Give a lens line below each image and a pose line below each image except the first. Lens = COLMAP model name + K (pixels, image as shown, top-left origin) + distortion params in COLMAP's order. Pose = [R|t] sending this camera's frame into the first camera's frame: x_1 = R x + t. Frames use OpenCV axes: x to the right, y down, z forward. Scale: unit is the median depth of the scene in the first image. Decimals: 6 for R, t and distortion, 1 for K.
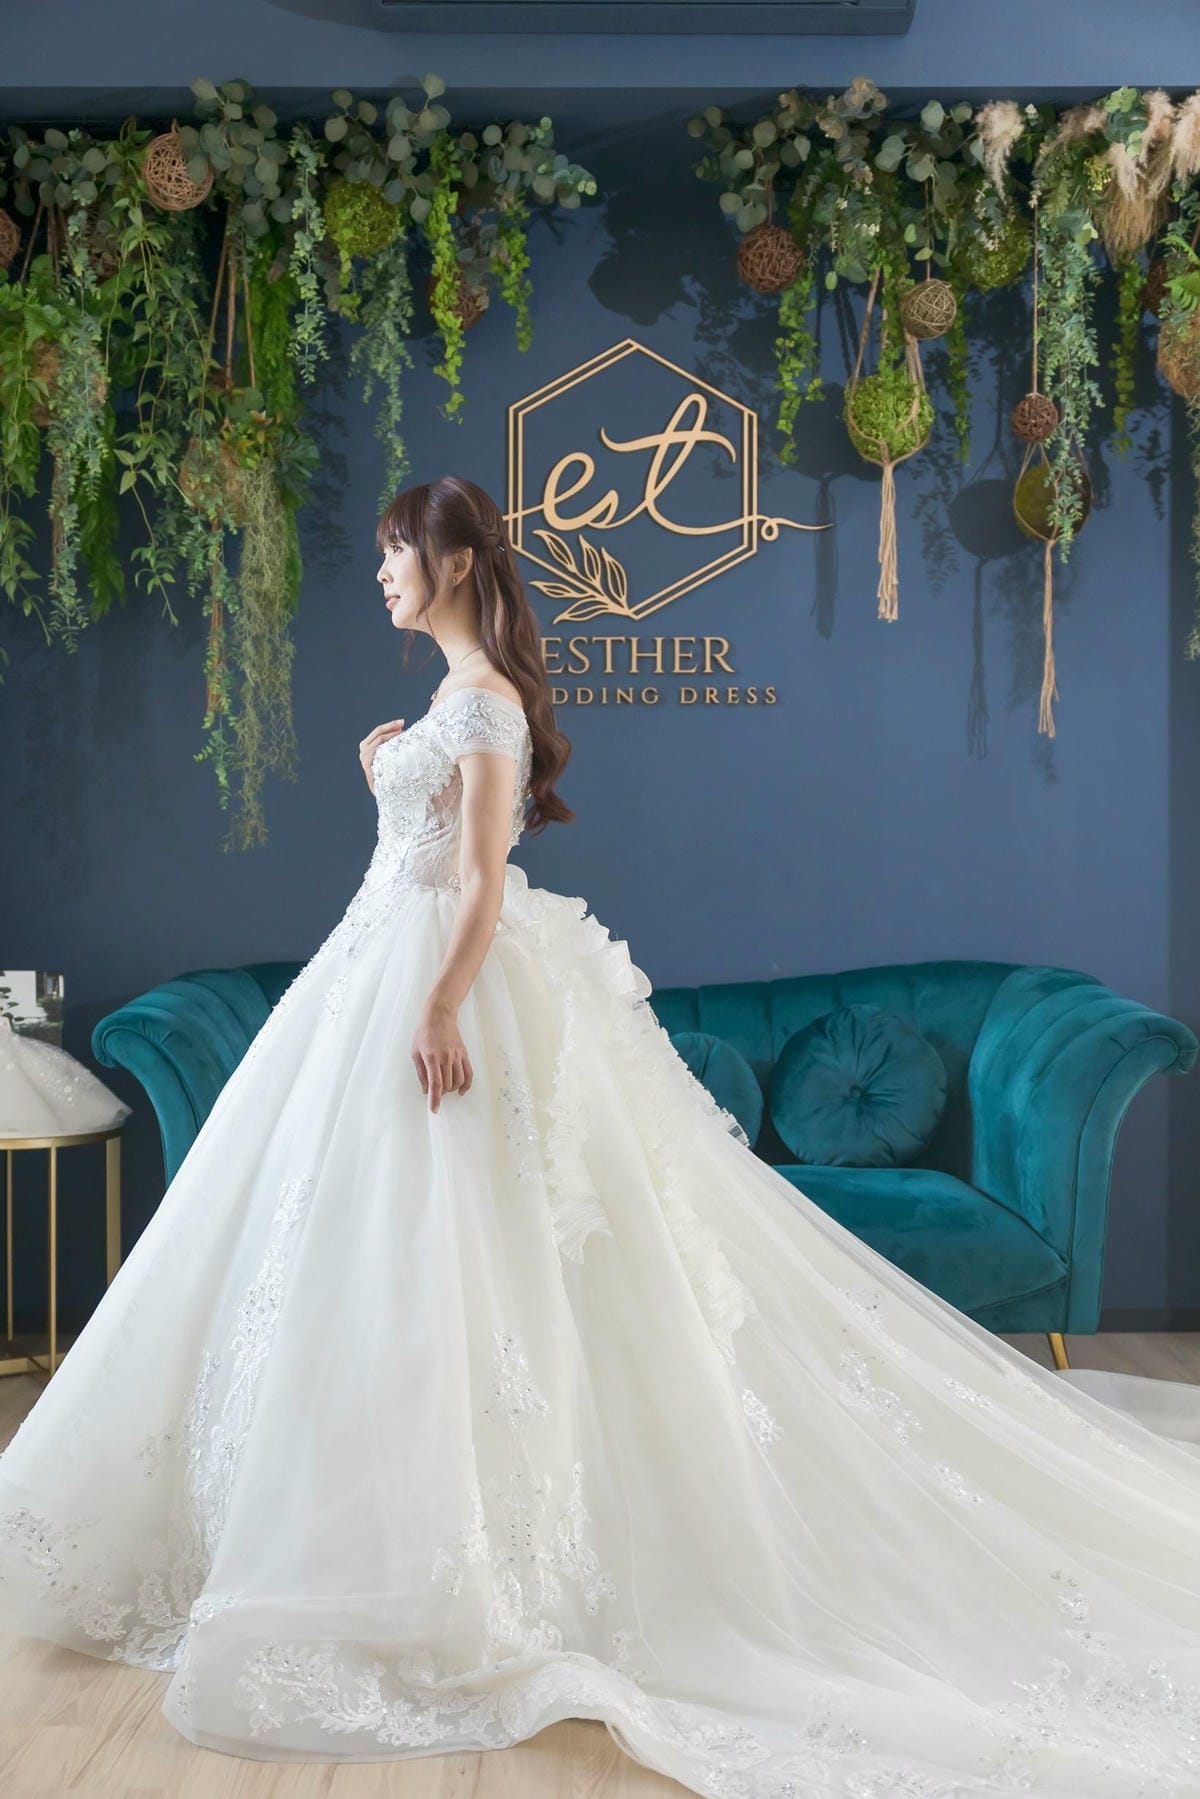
lens RADIAL K [[1866.2, 0, 600.0], [0, 1866.2, 899.5], [0, 0, 1]] dist [0.008359, 0.002290]
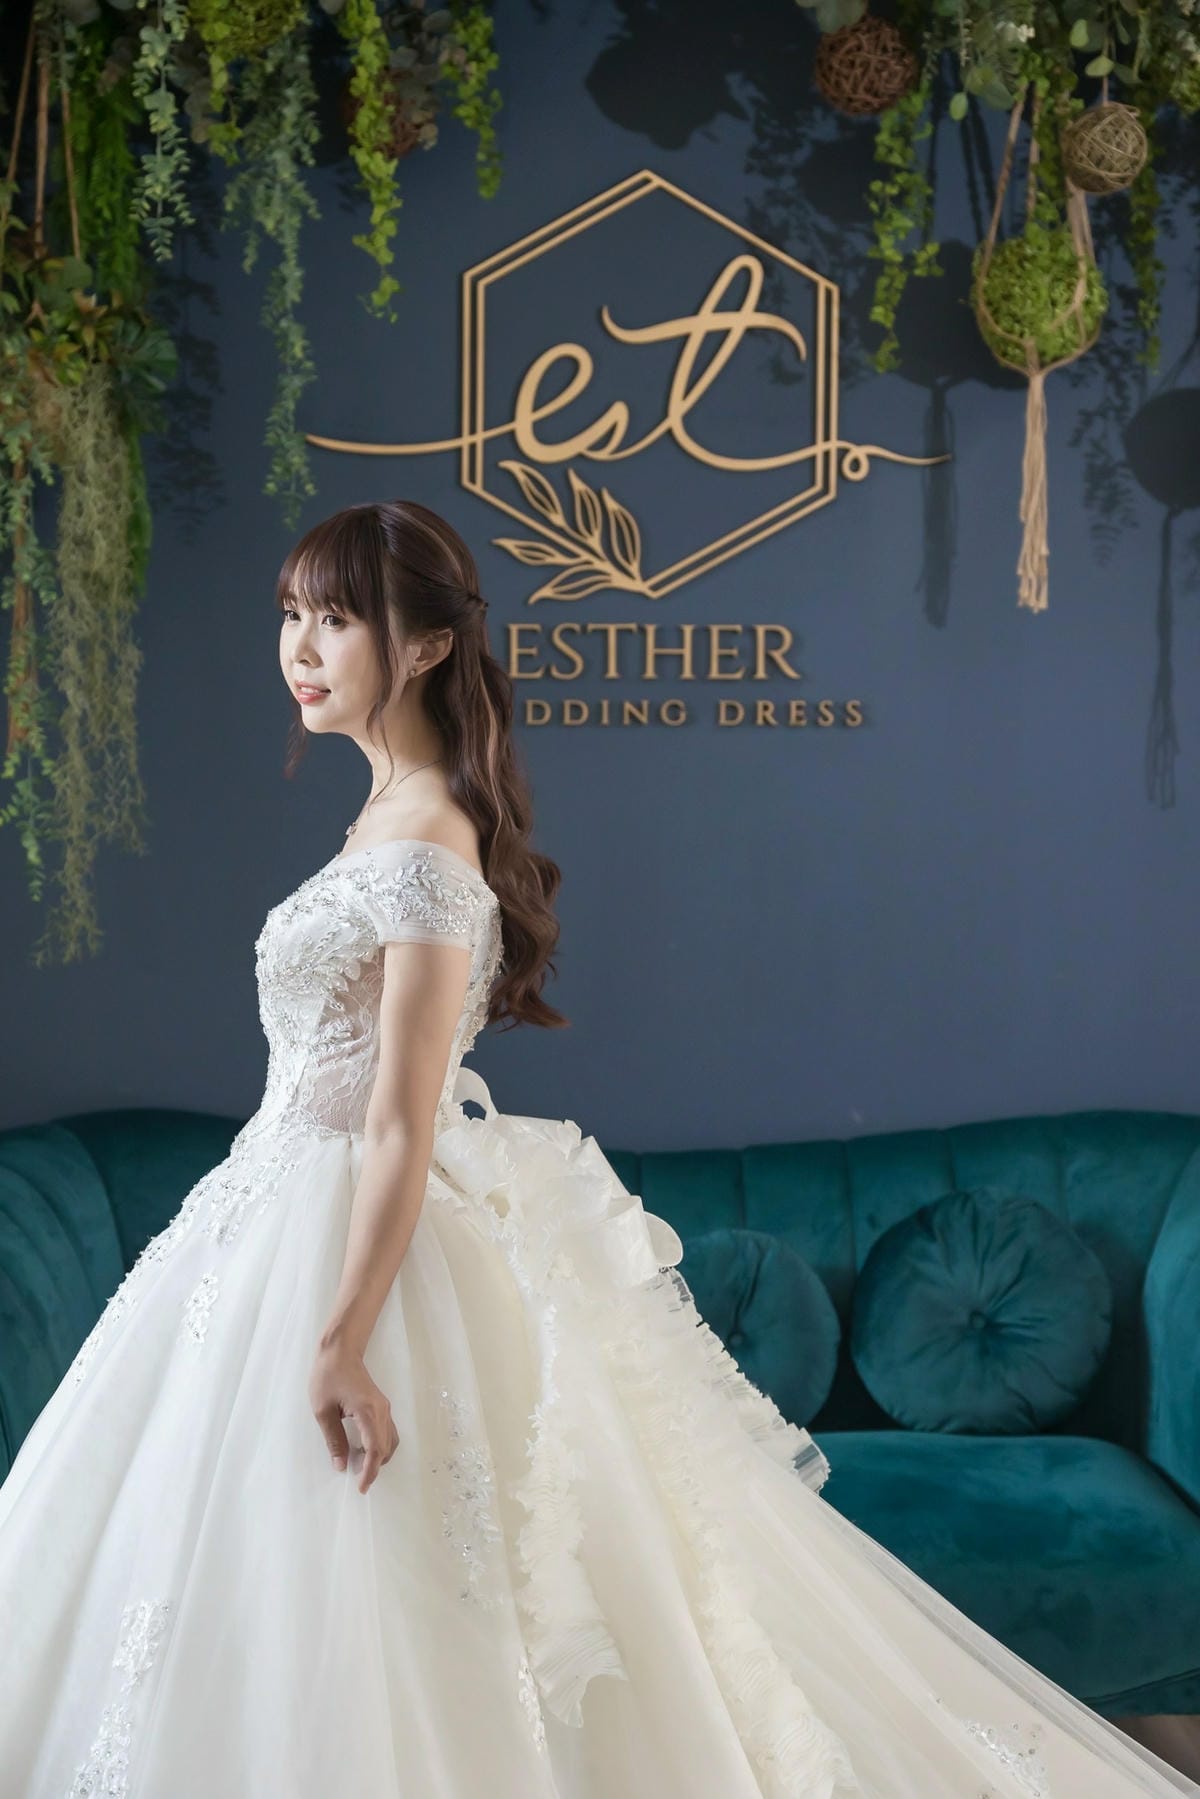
lens RADIAL K [[2690.4, 0, 600.0], [0, 2690.4, 899.5], [0, 0, 1]] dist [0.047055, -0.140232]
pose [[0.999835, 0.005171, 0.017434, -0.016749], [-0.006057, 0.998672, 0.051156, -0.095910], [-0.017146, -0.051254, 0.998538, 0.037446]]
